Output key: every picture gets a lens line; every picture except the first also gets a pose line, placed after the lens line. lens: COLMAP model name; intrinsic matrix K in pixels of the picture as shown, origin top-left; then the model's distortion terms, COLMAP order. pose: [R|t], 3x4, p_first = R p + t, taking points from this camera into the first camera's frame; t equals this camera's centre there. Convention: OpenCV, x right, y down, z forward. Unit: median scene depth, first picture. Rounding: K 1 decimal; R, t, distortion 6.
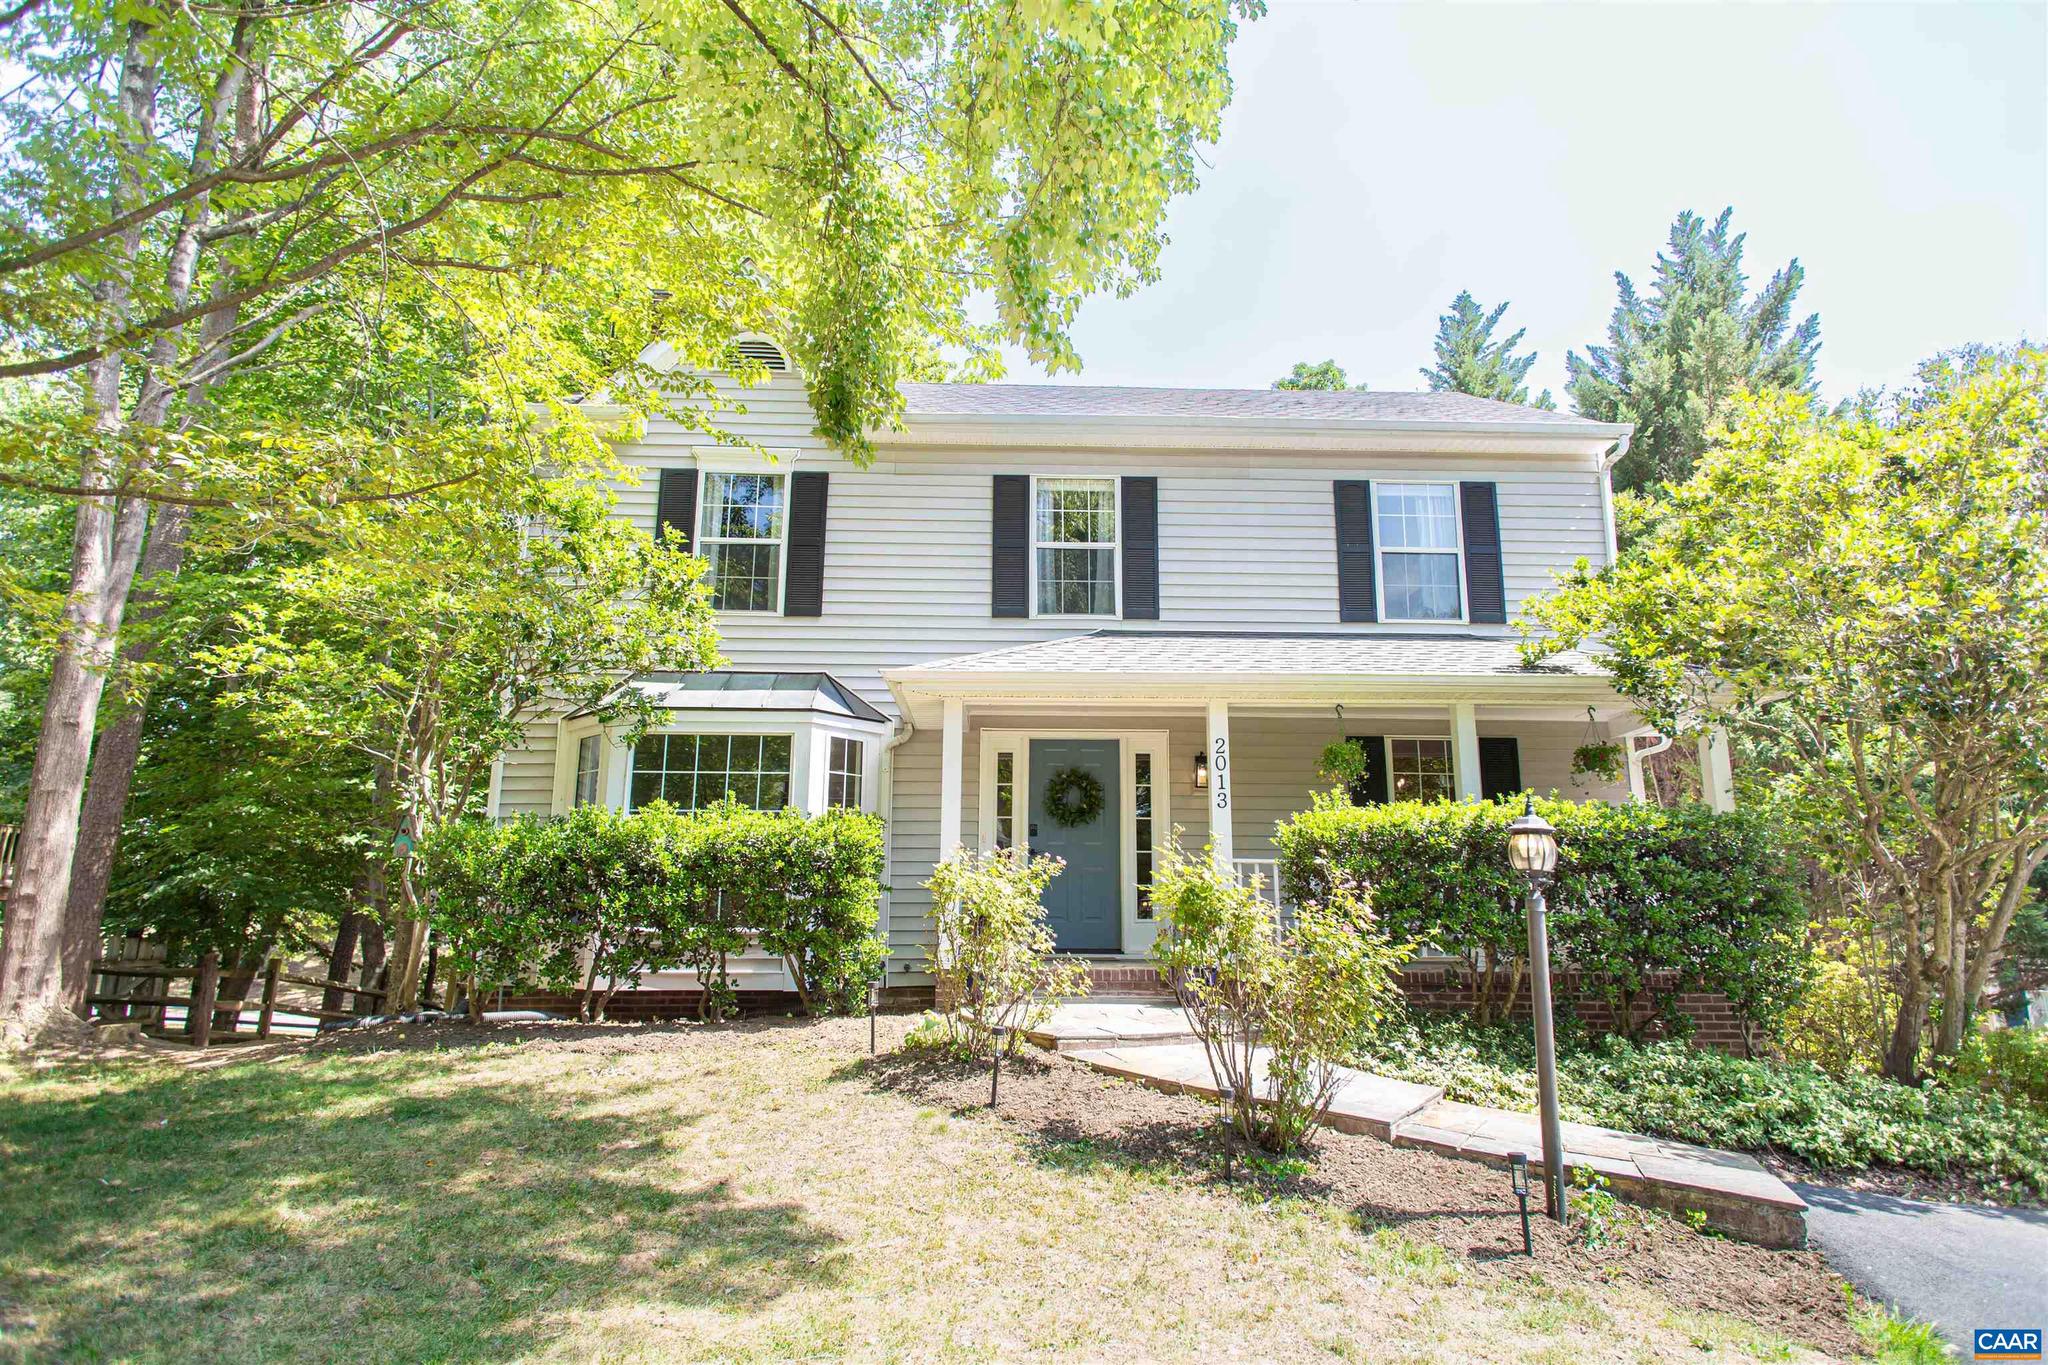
lens RADIAL K [[1149.9, 0, 975.5], [0, 1149.9, 689.5], [0, 0, 1]] dist [0.024218, -0.003311]
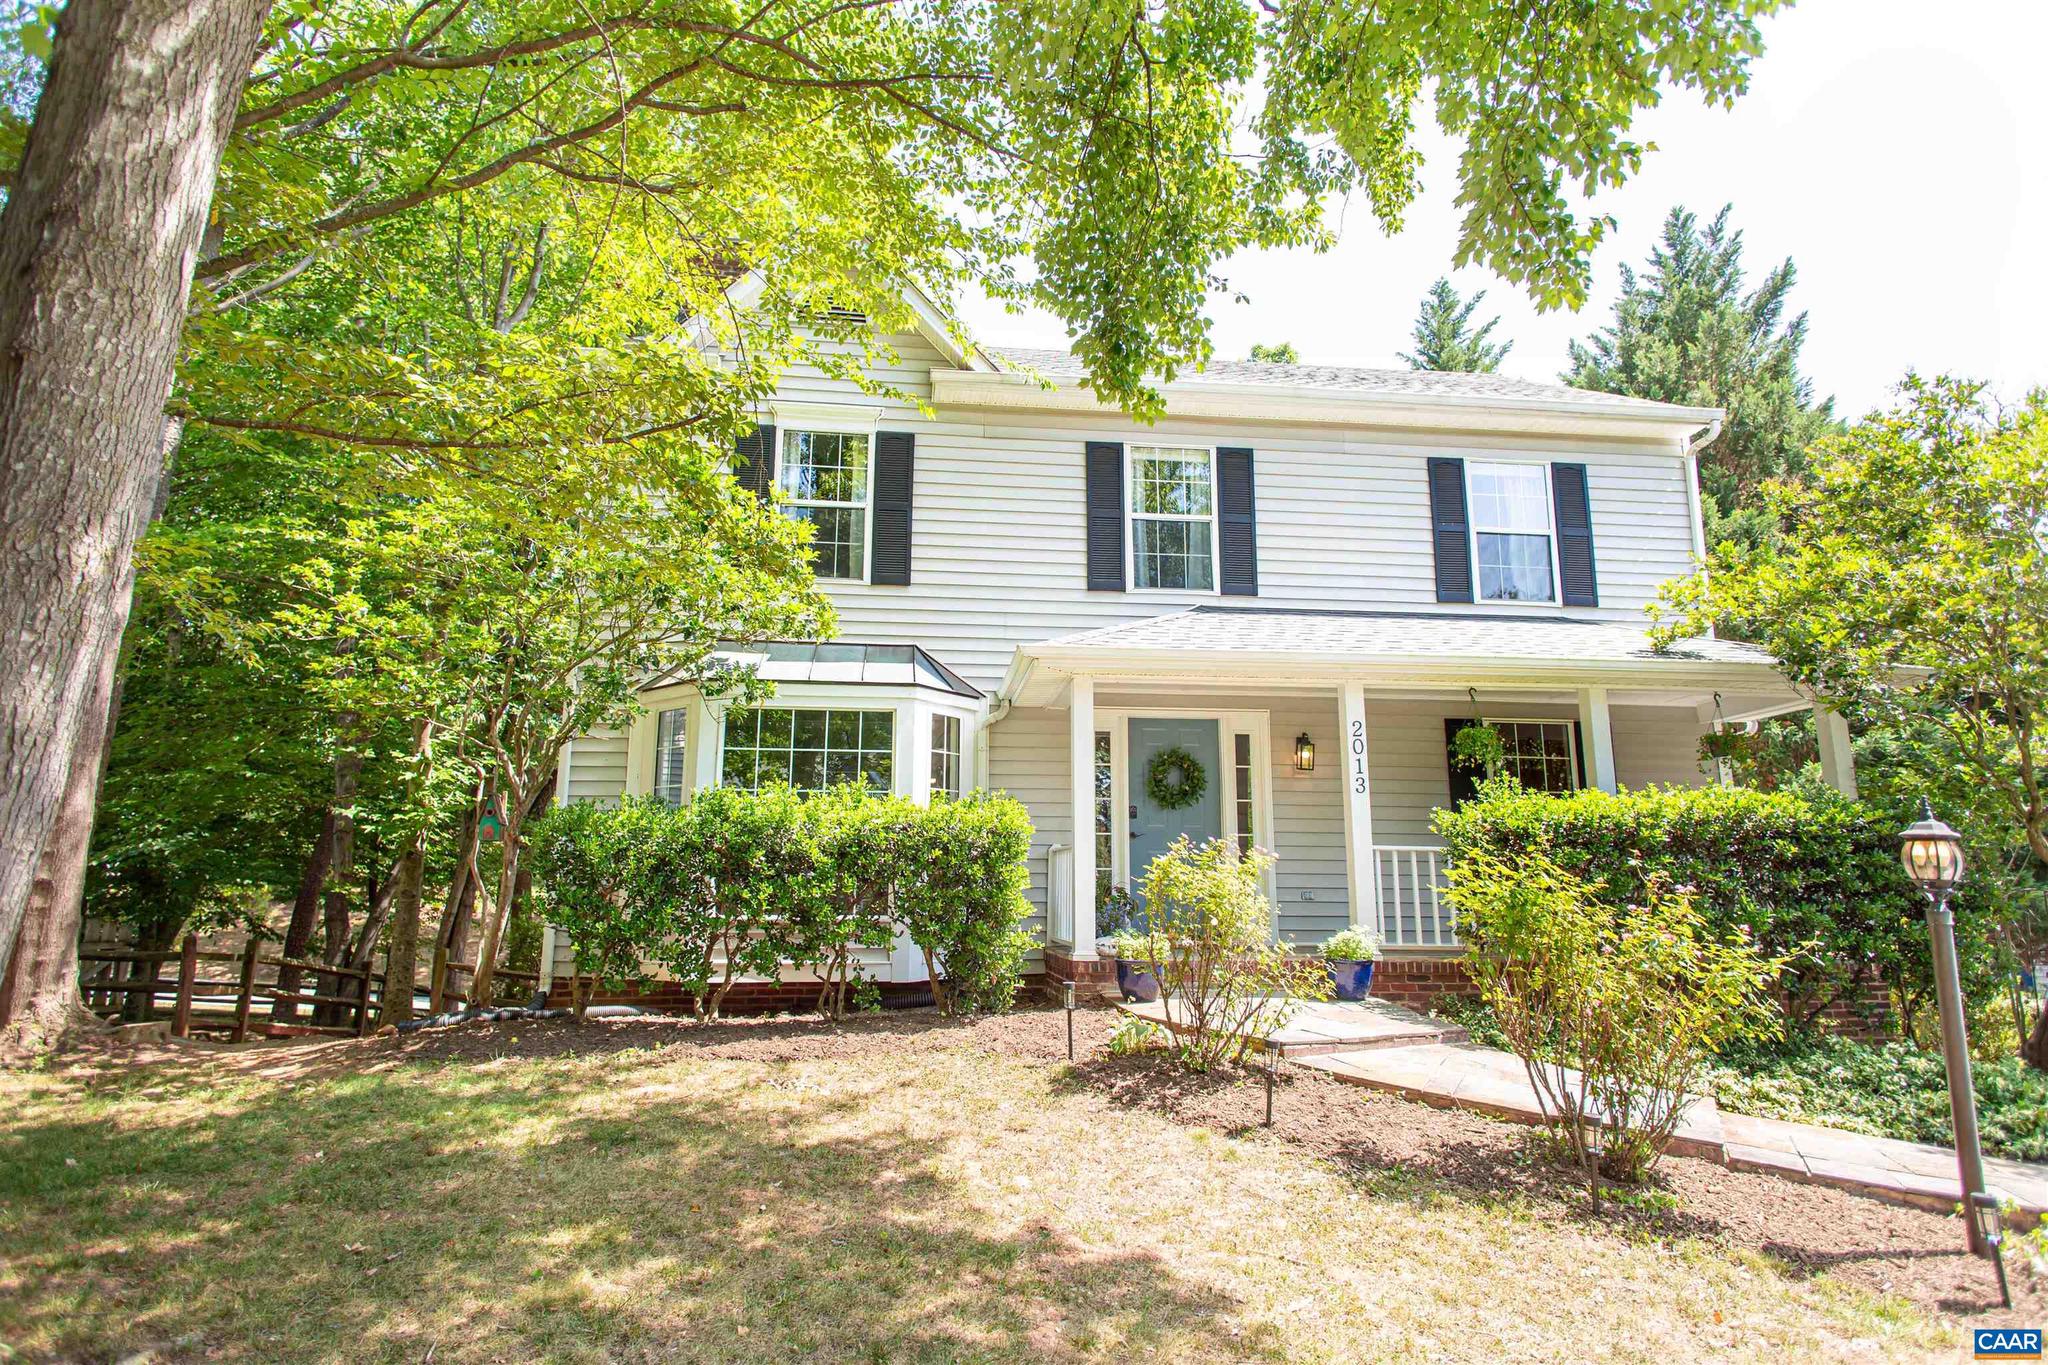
lens RADIAL K [[1149.9, 0, 1026.2], [0, 1149.9, 683.4], [0, 0, 1]] dist [0.024218, -0.003311]
pose [[0.996901, 0.014244, 0.077372, -0.120307], [-0.015767, 0.999693, 0.019105, -0.002642], [-0.077076, -0.020266, 0.996819, 0.049661]]
